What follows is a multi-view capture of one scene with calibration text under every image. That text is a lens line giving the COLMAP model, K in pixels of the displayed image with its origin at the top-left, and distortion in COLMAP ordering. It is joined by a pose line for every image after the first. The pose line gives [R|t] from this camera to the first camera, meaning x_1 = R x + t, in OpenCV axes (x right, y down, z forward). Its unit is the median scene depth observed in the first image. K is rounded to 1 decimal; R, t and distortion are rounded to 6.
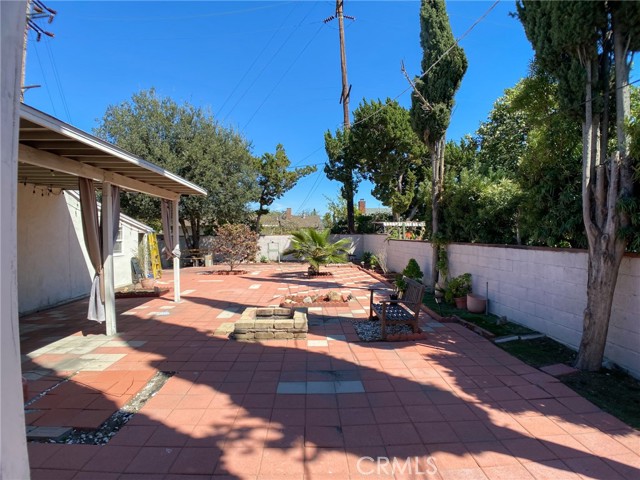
lens RADIAL K [[347.2, 0, 329.3], [0, 347.2, 235.8], [0, 0, 1]] dist [-0.066470, 0.000766]
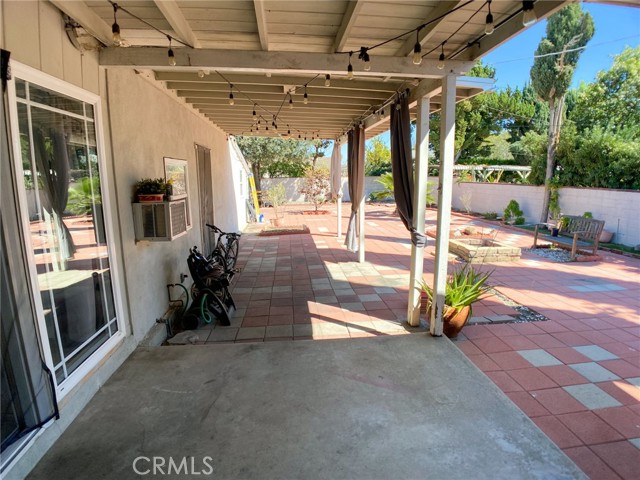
lens RADIAL K [[333.4, 0, 320.0], [0, 333.4, 232.2], [0, 0, 1]] dist [-0.070955, 0.002347]
pose [[0.999932, -0.004807, 0.010623, -0.535359], [0.002977, 0.986125, 0.165980, -0.011187], [-0.011273, -0.165937, 0.986072, -0.125355]]
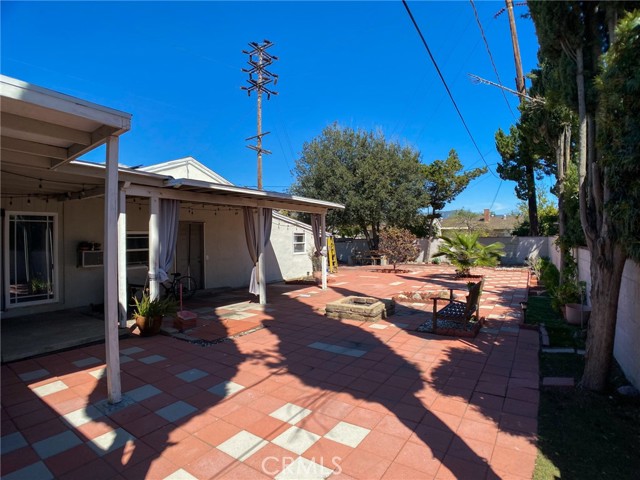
lens RADIAL K [[333.4, 0, 320.0], [0, 333.4, 232.2], [0, 0, 1]] dist [-0.070955, 0.002347]
pose [[0.809098, -0.016818, -0.587433, 0.308780], [0.005774, 0.999770, -0.020669, -0.003067], [0.587645, 0.013331, 0.809009, -0.058798]]
